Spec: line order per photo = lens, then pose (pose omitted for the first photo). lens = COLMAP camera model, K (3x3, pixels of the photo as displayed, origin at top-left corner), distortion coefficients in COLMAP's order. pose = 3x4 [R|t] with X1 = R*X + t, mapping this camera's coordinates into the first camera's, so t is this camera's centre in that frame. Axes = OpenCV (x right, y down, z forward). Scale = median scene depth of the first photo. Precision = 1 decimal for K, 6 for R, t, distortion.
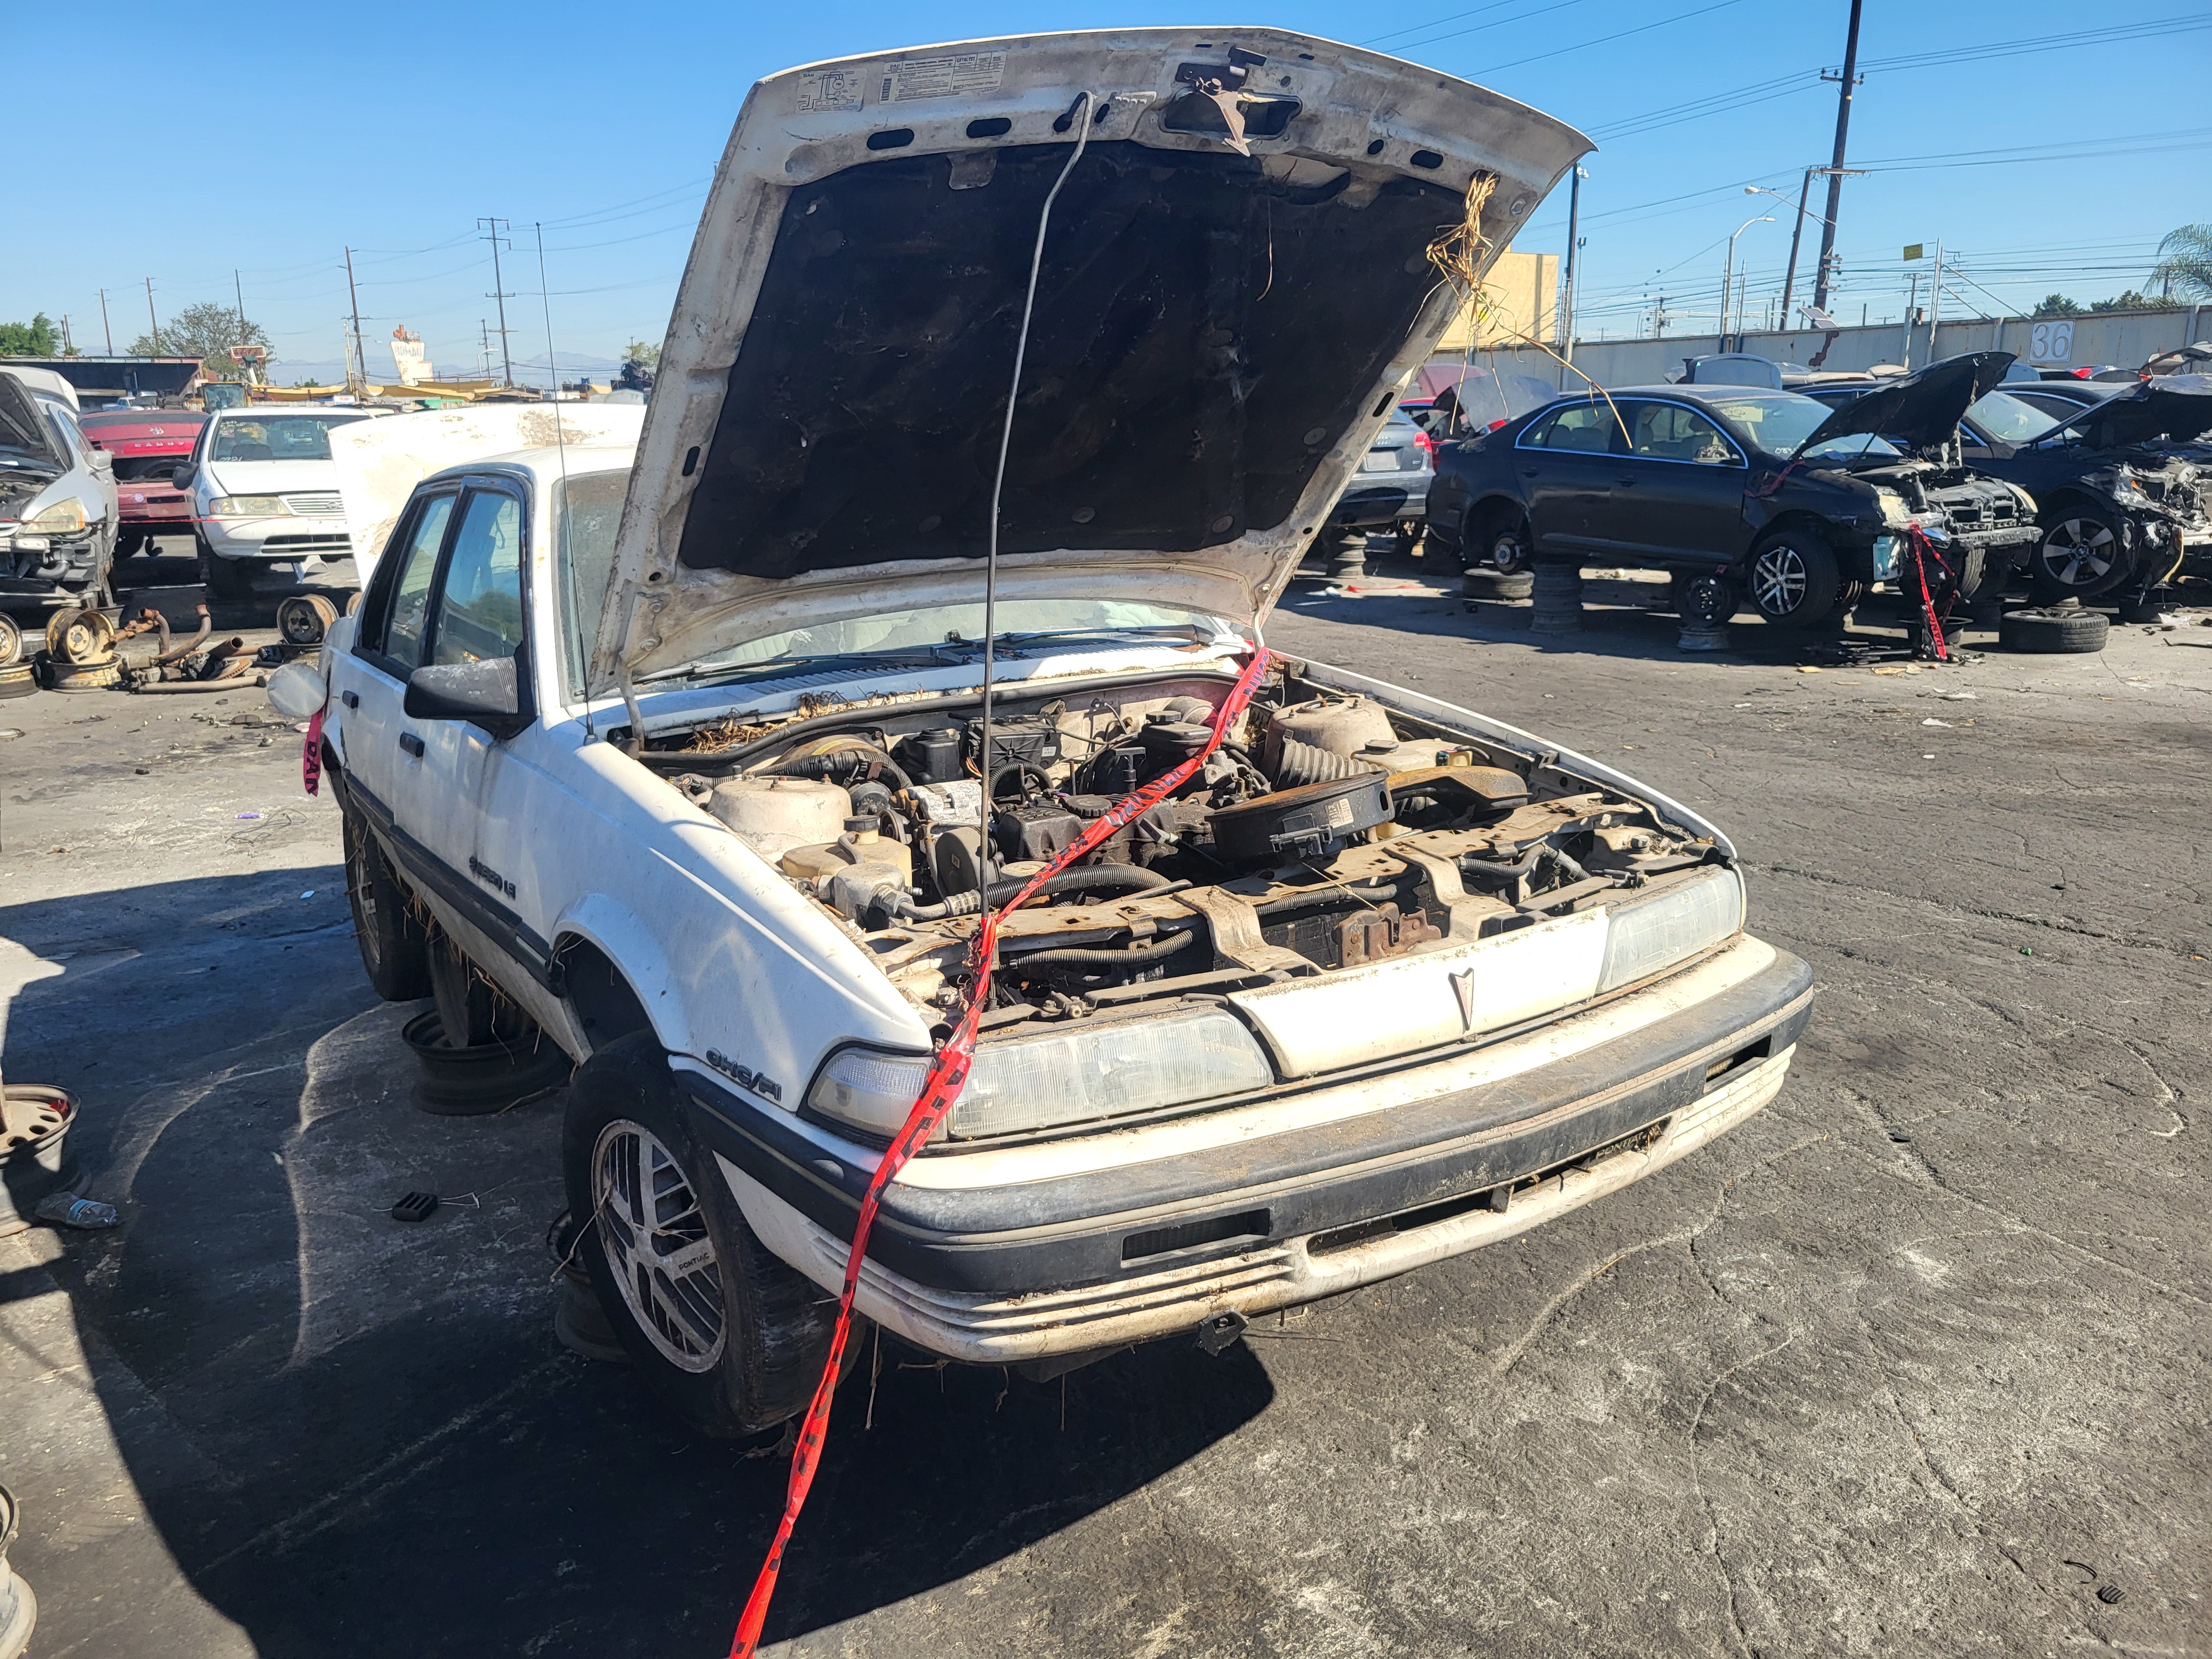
lens RADIAL K [[1682.9, 0, 1106.0], [0, 1682.9, 829.5], [0, 0, 1]] dist [0.052239, -0.031900]
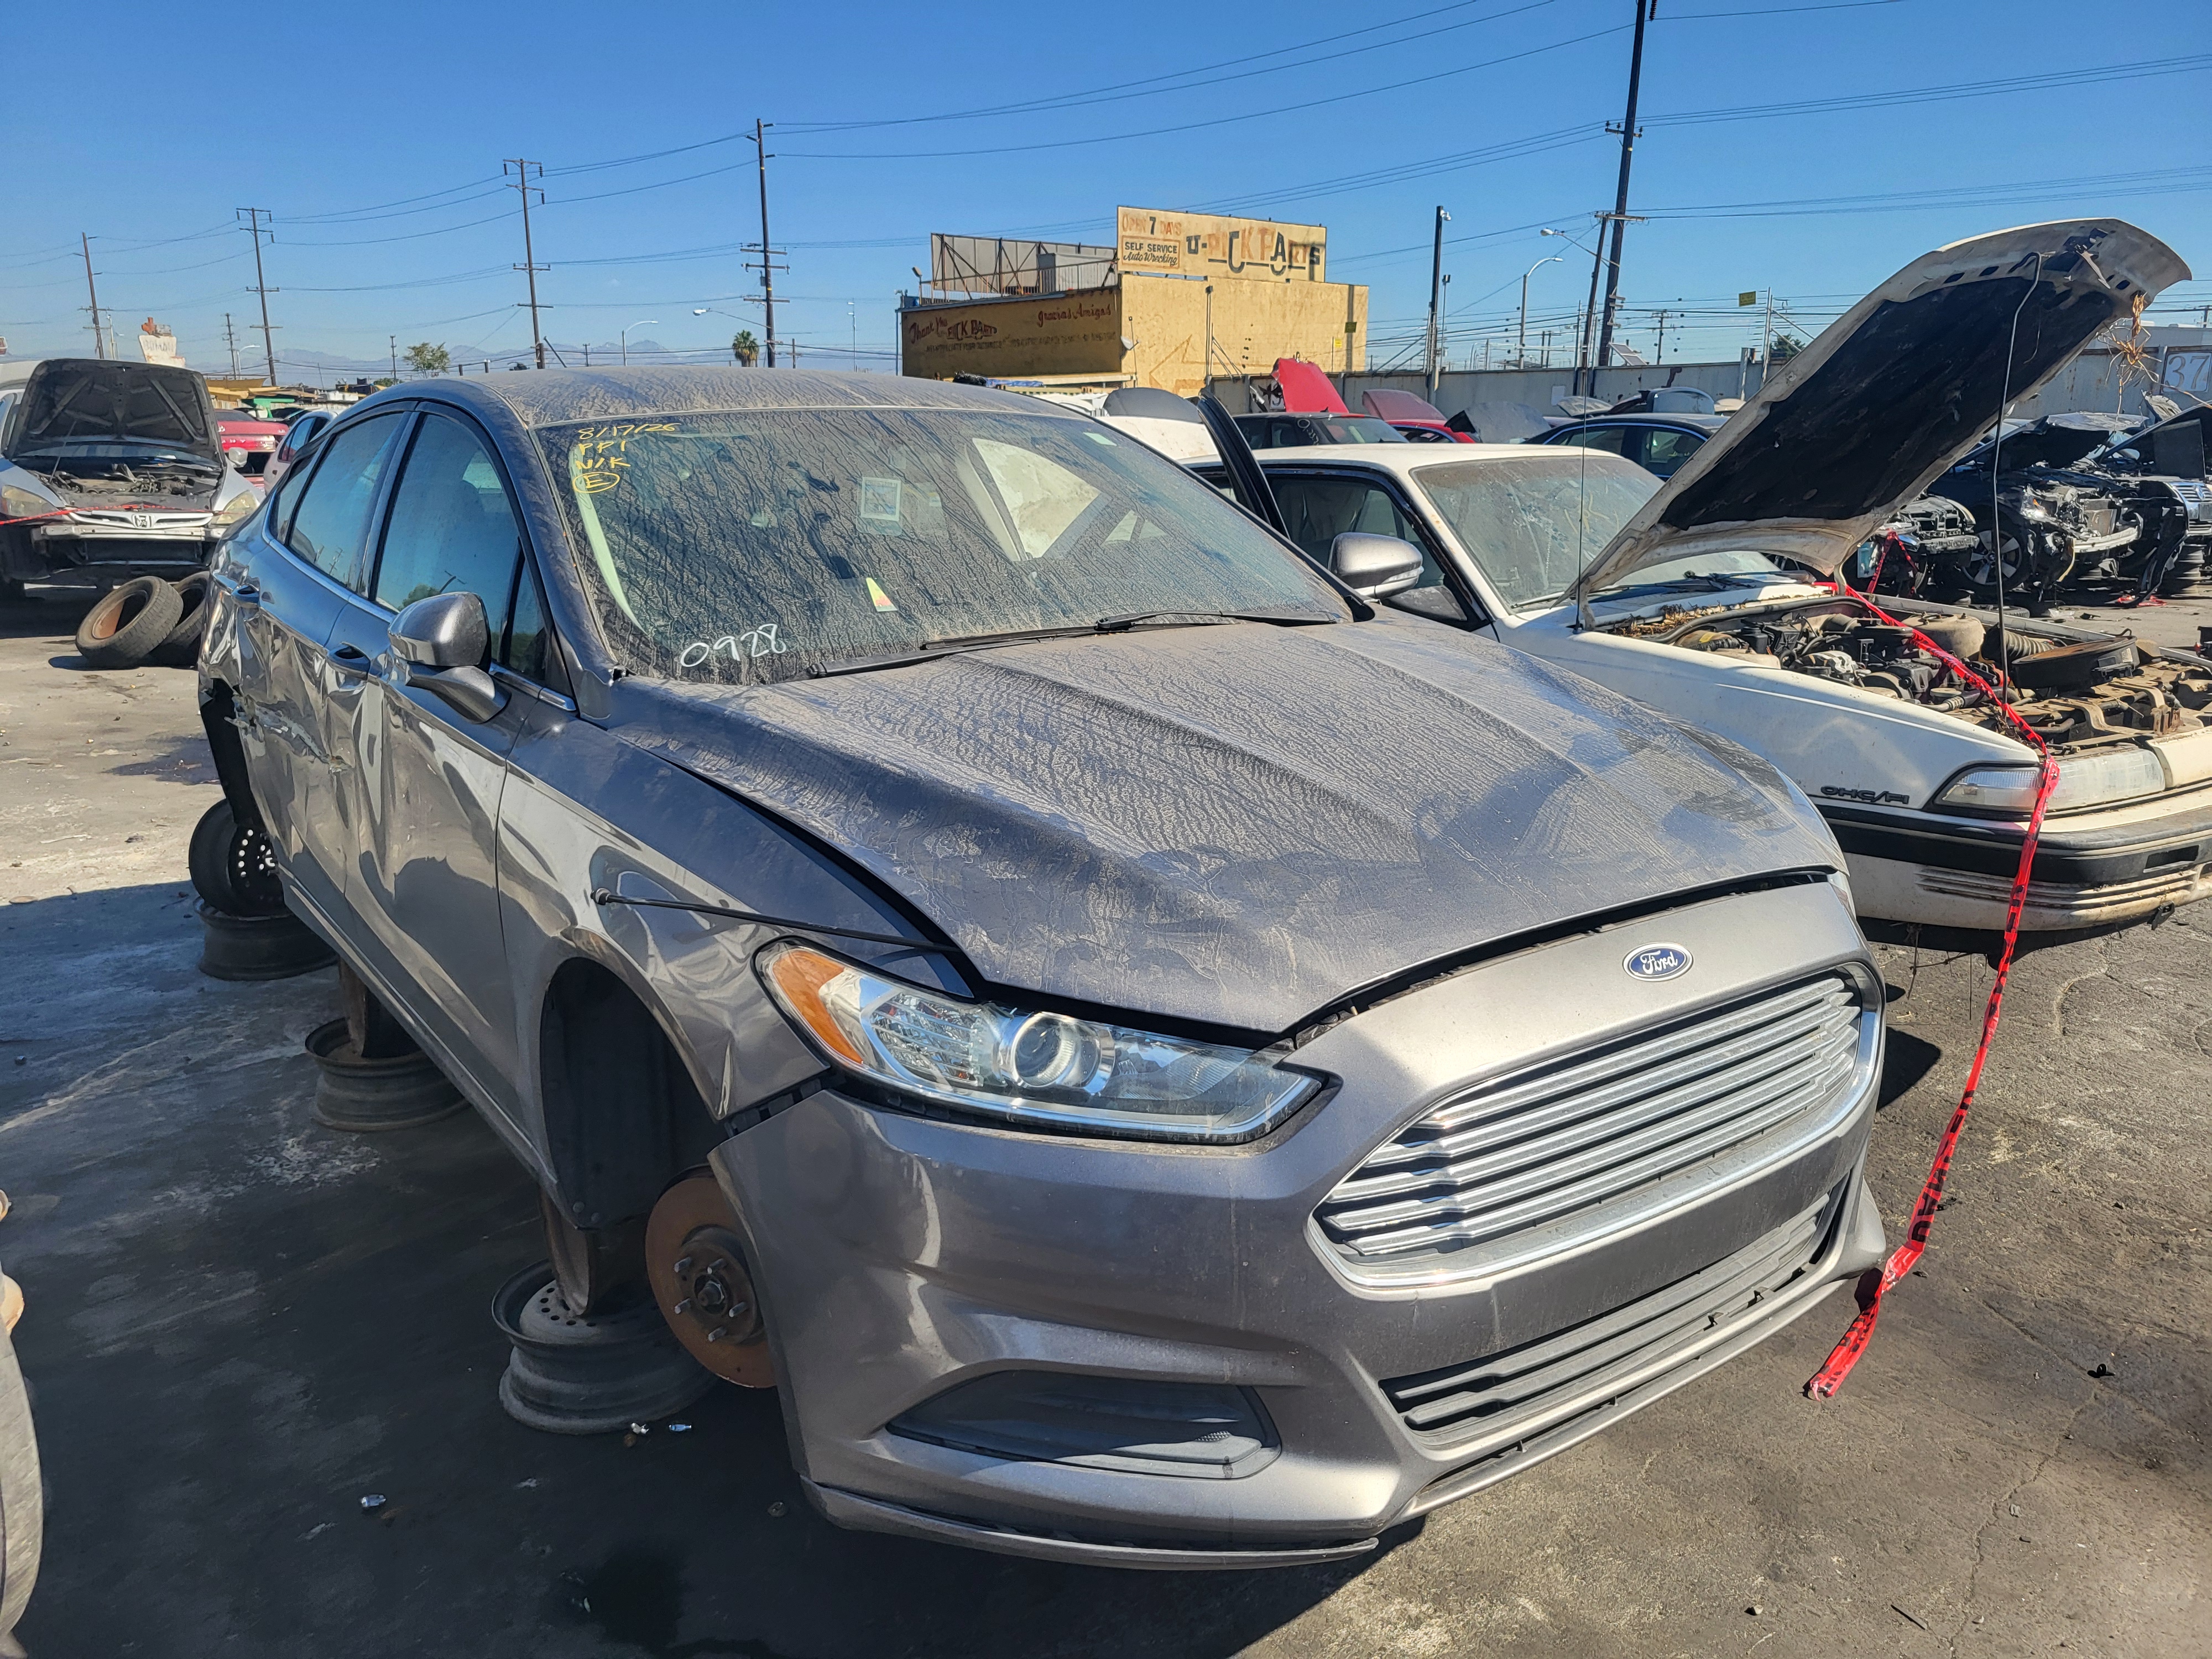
lens RADIAL K [[1683.6, 0, 1105.9], [0, 1683.6, 841.4], [0, 0, 1]] dist [0.058283, -0.042904]
pose [[0.991108, -0.013531, 0.132369, -0.224491], [0.013851, 0.999903, -0.001502, 0.033297], [-0.132336, 0.003323, 0.991199, -0.122609]]
